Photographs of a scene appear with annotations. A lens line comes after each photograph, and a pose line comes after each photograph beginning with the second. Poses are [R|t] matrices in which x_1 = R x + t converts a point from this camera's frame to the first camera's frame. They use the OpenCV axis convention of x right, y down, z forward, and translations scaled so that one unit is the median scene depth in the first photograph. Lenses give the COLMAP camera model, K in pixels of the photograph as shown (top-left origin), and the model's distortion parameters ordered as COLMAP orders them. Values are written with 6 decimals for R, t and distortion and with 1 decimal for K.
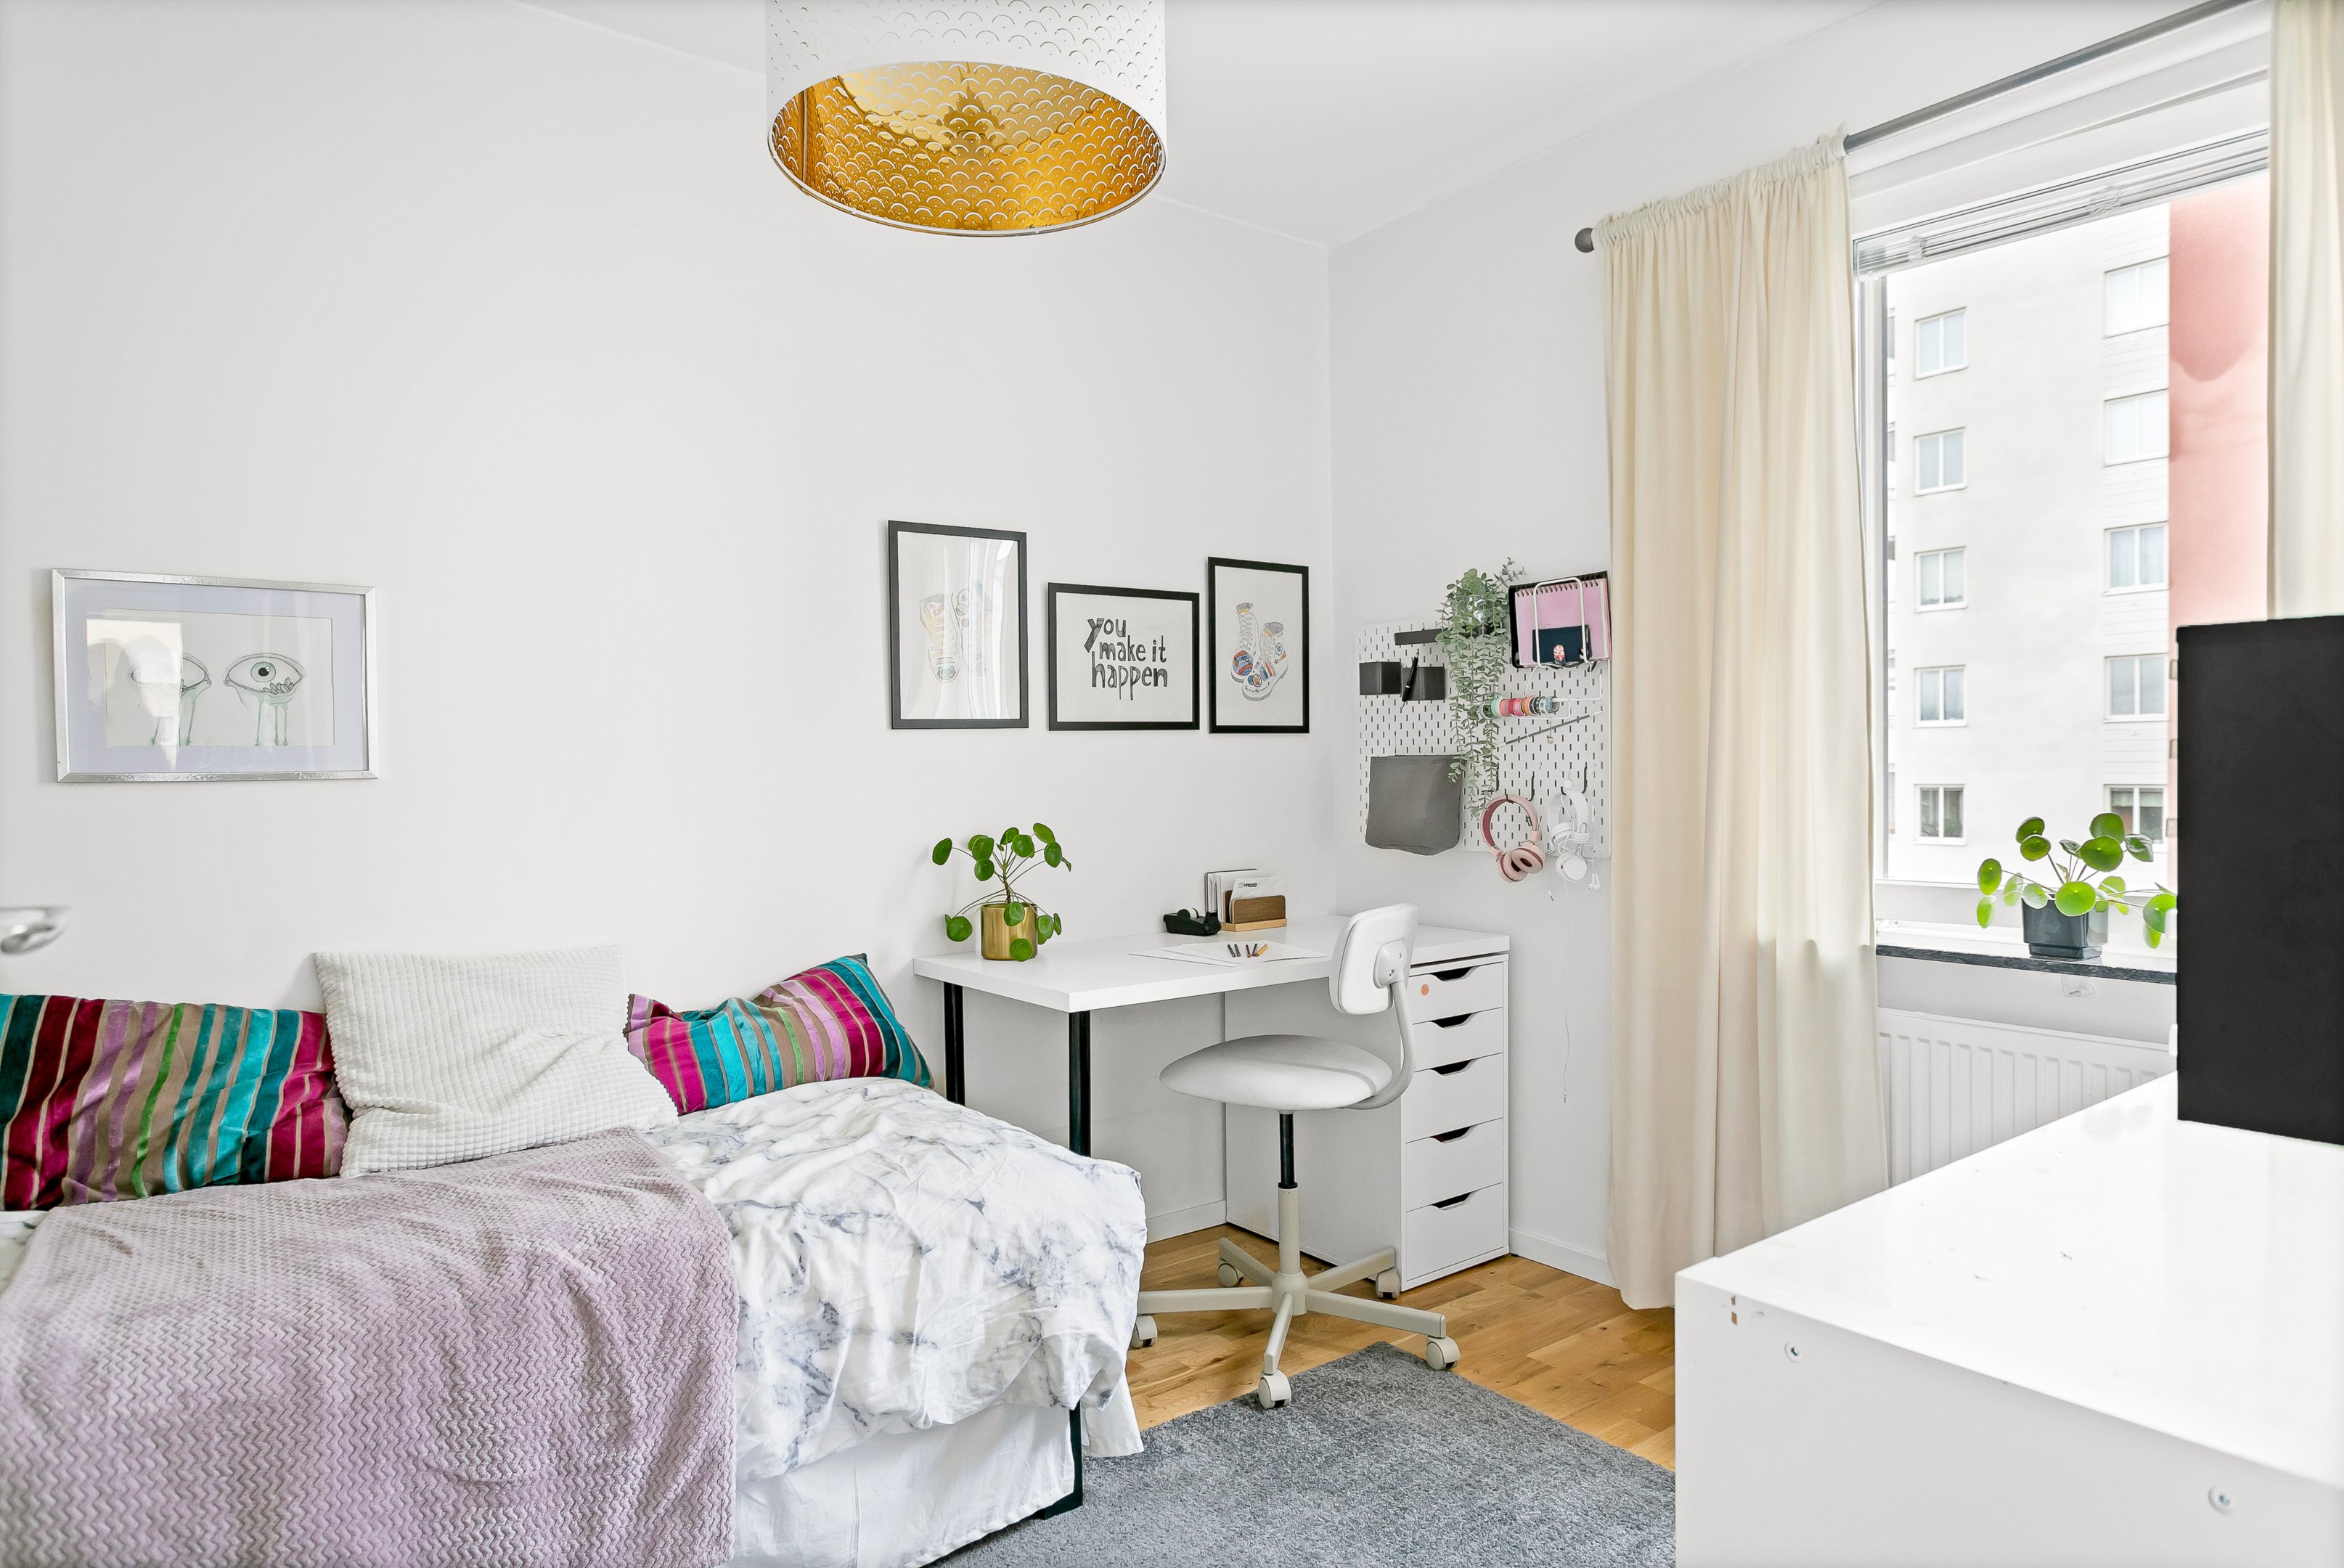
lens RADIAL K [[1398.2, 0, 1170.4], [0, 1398.2, 775.7], [0, 0, 1]] dist [-0.006368, 0.000007]
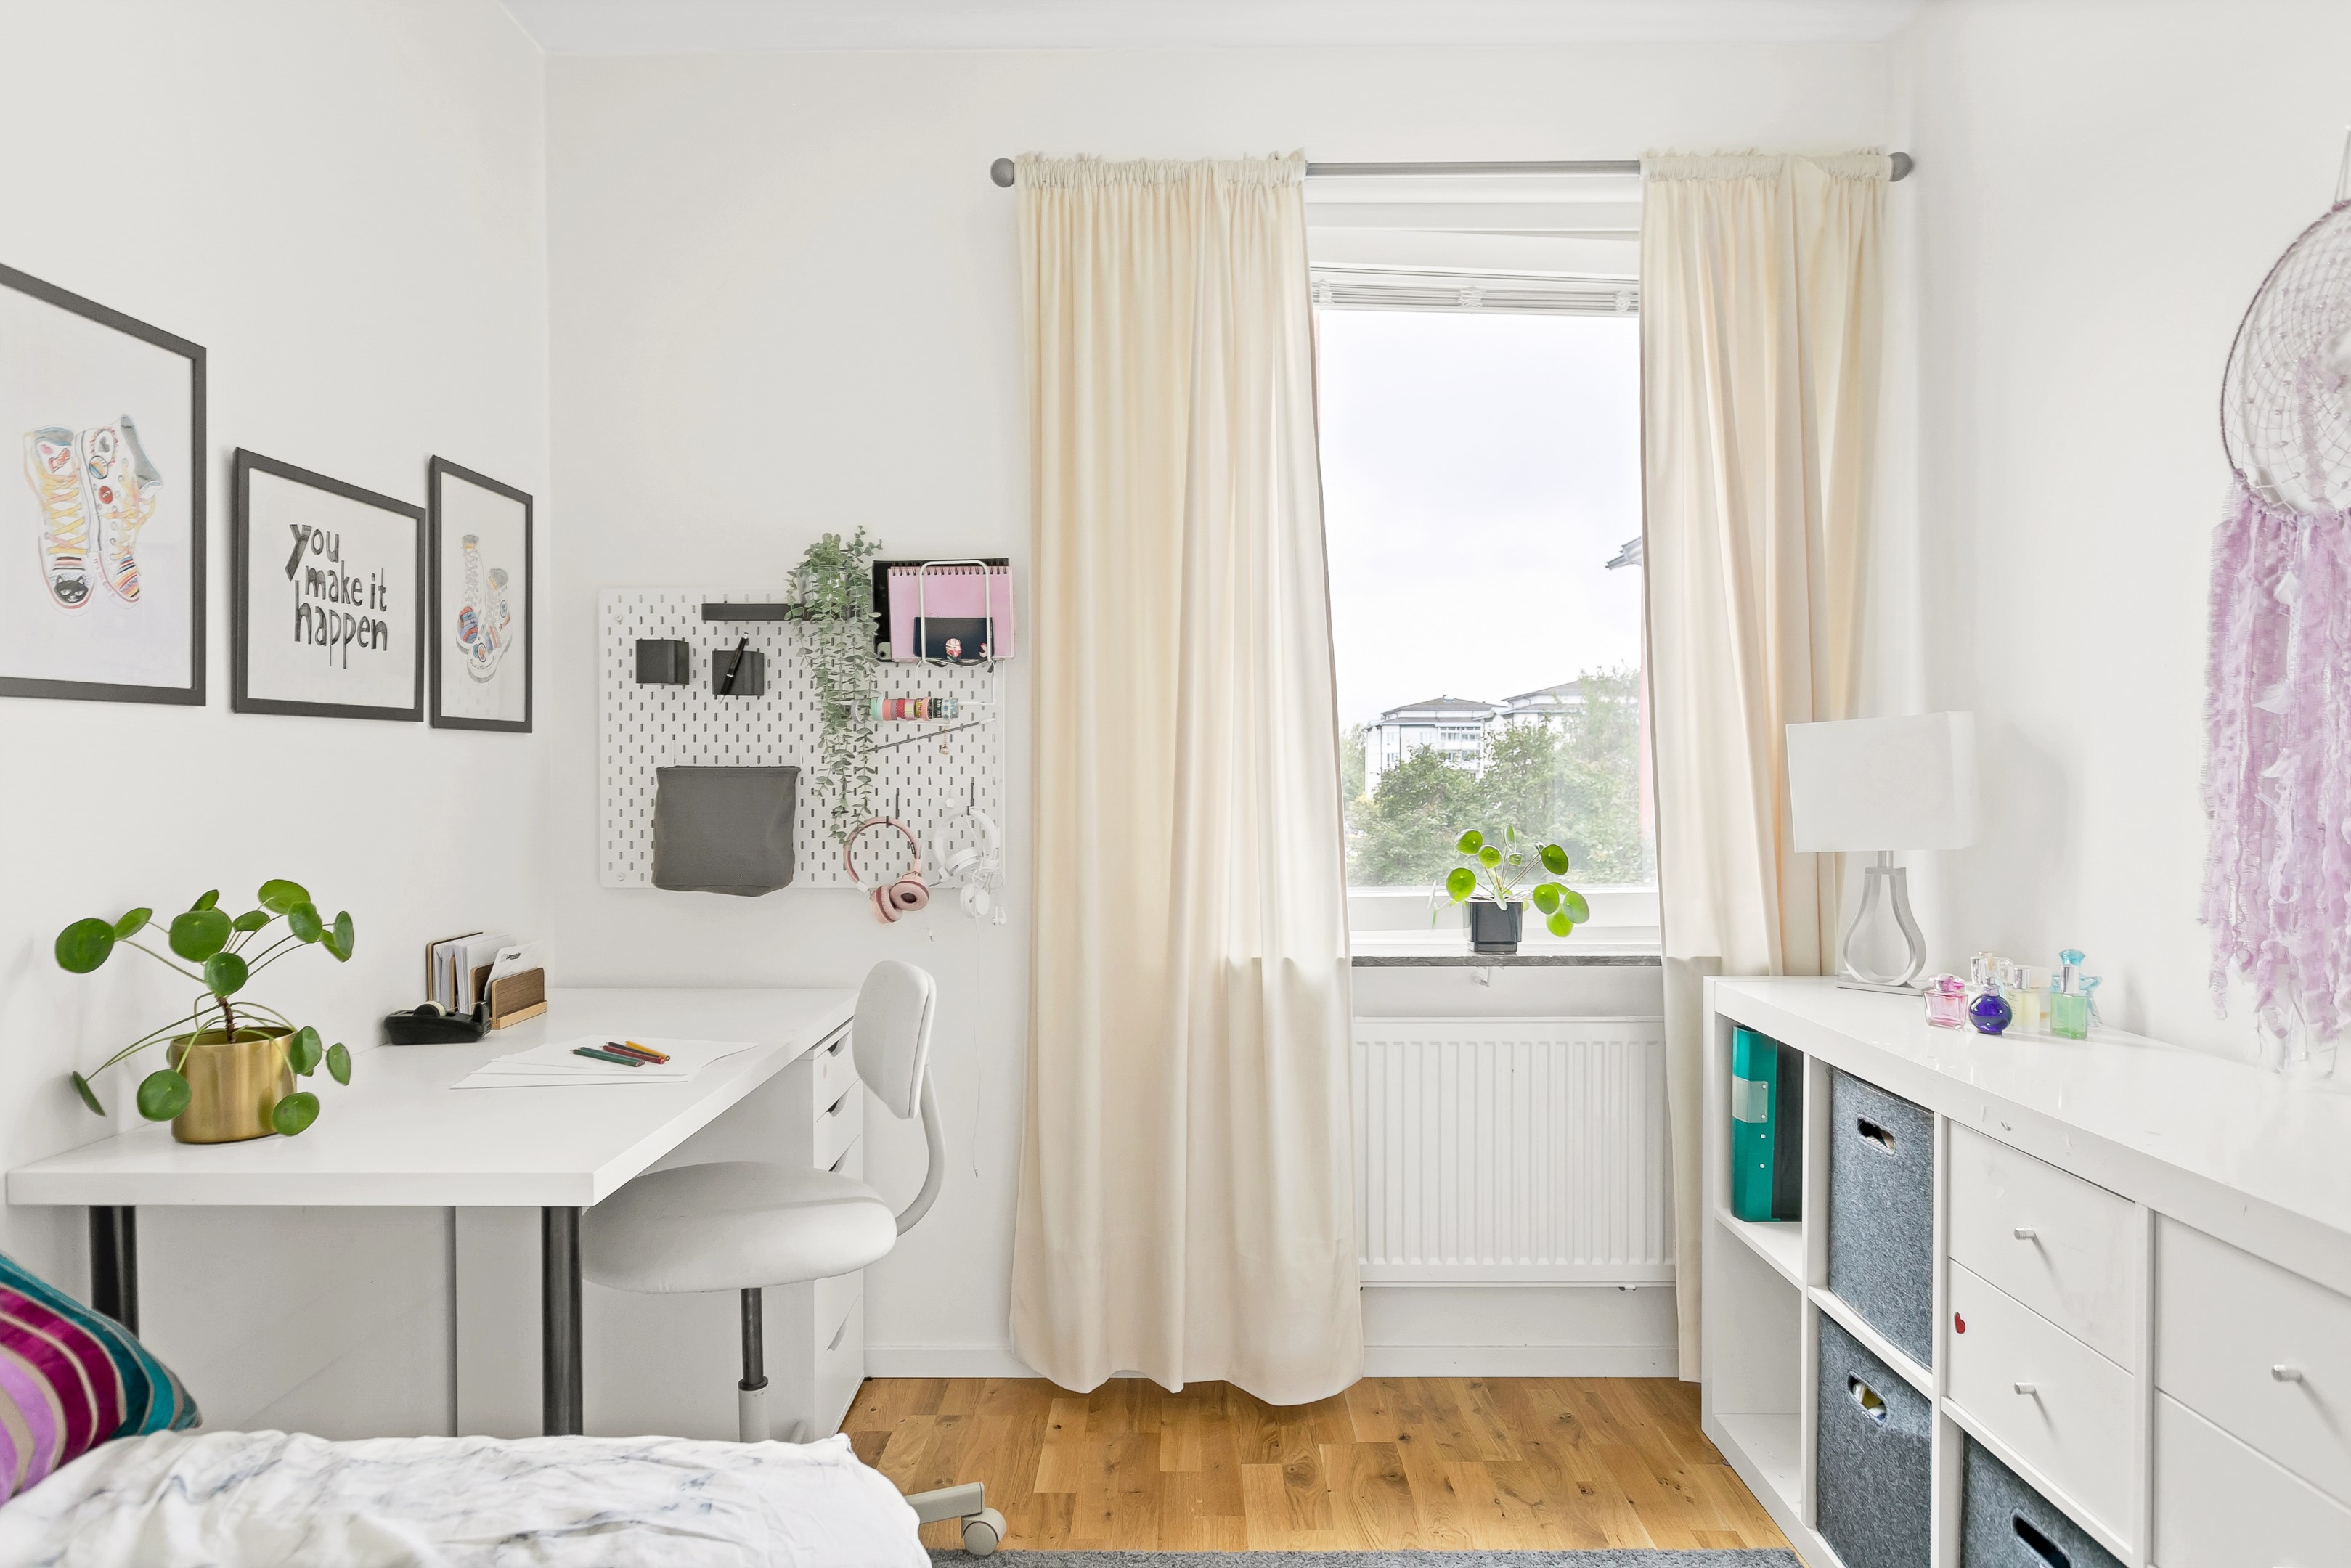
lens RADIAL K [[1402.2, 0, 1175.8], [0, 1402.2, 787.2], [0, 0, 1]] dist [-0.006368, 0.000007]
pose [[0.609656, 0.002685, 0.792662, -0.300889], [0.001431, 0.999989, -0.004488, 0.000639], [-0.792665, 0.003871, 0.609645, 0.362130]]
